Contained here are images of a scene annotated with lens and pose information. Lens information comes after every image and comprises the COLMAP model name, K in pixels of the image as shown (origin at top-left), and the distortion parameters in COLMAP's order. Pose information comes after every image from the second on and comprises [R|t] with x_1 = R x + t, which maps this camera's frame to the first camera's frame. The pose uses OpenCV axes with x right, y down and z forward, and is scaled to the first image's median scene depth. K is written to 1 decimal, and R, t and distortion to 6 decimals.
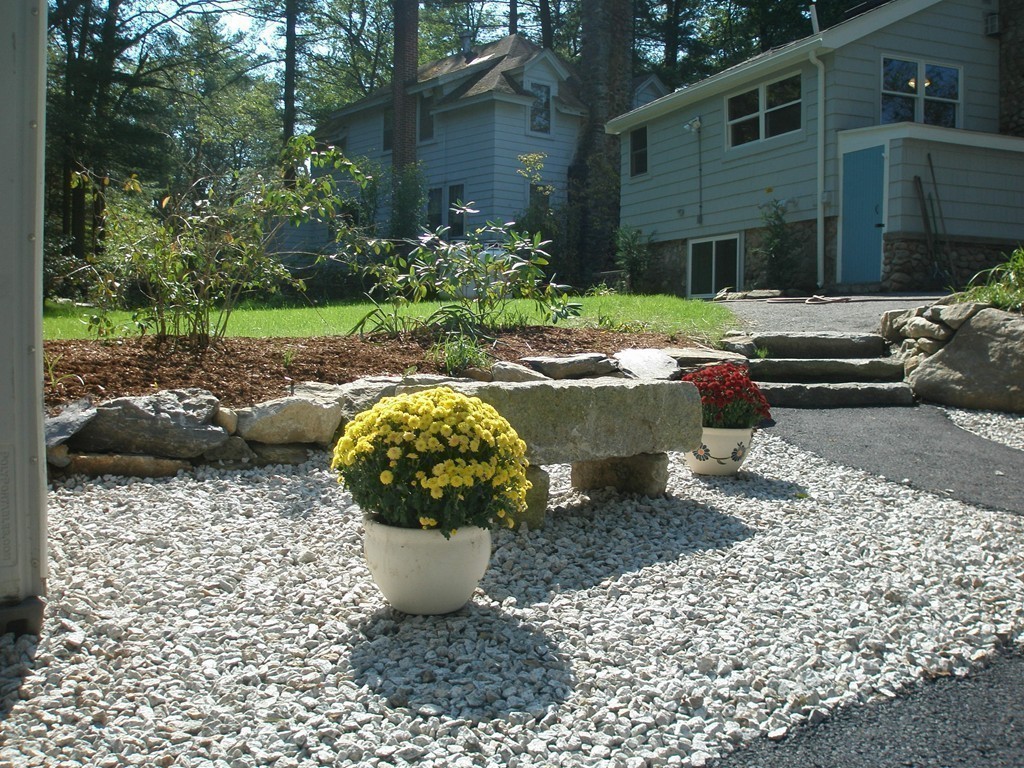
lens RADIAL K [[1024.7, 0, 512.0], [0, 1024.7, 384.0], [0, 0, 1]] dist [-0.106820, 0.027934]
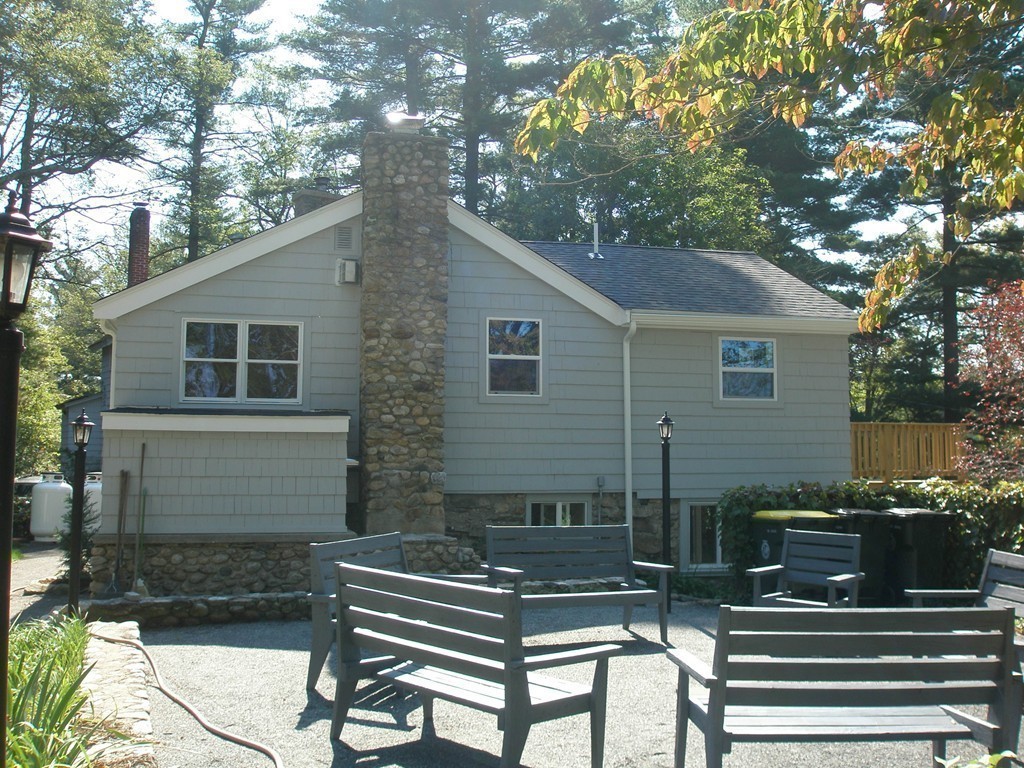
lens RADIAL K [[1024.7, 0, 512.0], [0, 1024.7, 384.0], [0, 0, 1]] dist [-0.106820, 0.027934]
pose [[0.995084, -0.015129, -0.097870, 0.740527], [0.001667, 0.990680, -0.136200, -0.143474], [0.099019, 0.135368, 0.985835, 0.131889]]
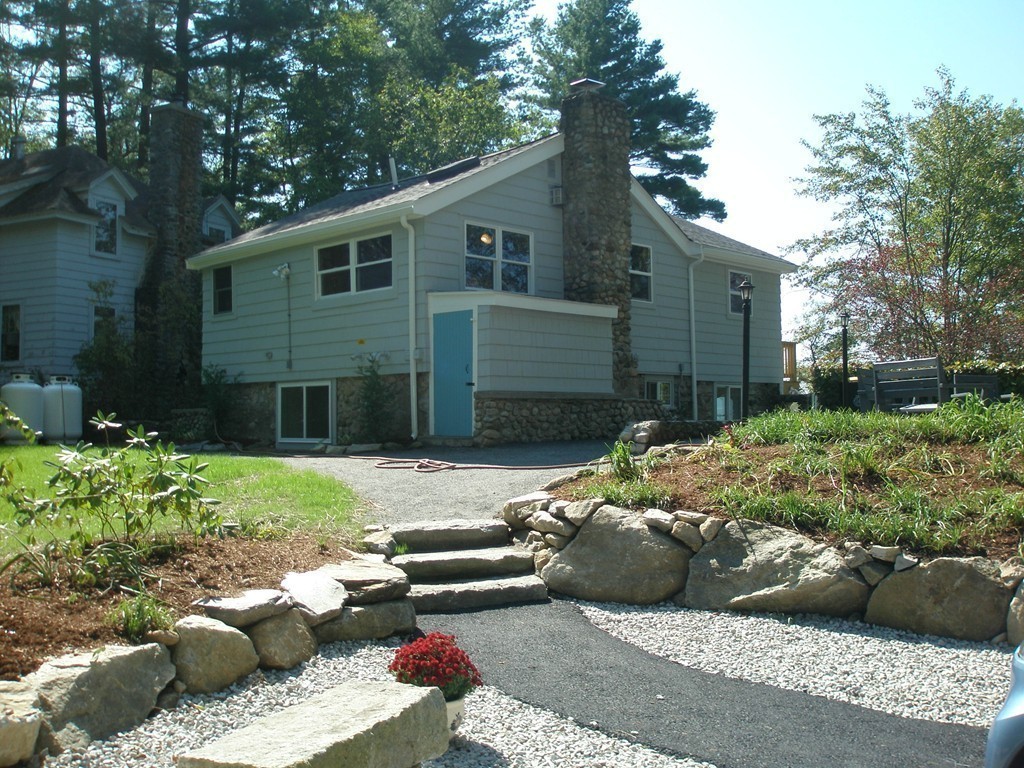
lens RADIAL K [[1024.7, 0, 512.0], [0, 1024.7, 384.0], [0, 0, 1]] dist [-0.106820, 0.027934]
pose [[0.904725, -0.001582, 0.425993, -0.054939], [0.039450, 0.996007, -0.080086, -0.062107], [-0.424166, 0.089261, 0.901175, -0.003440]]
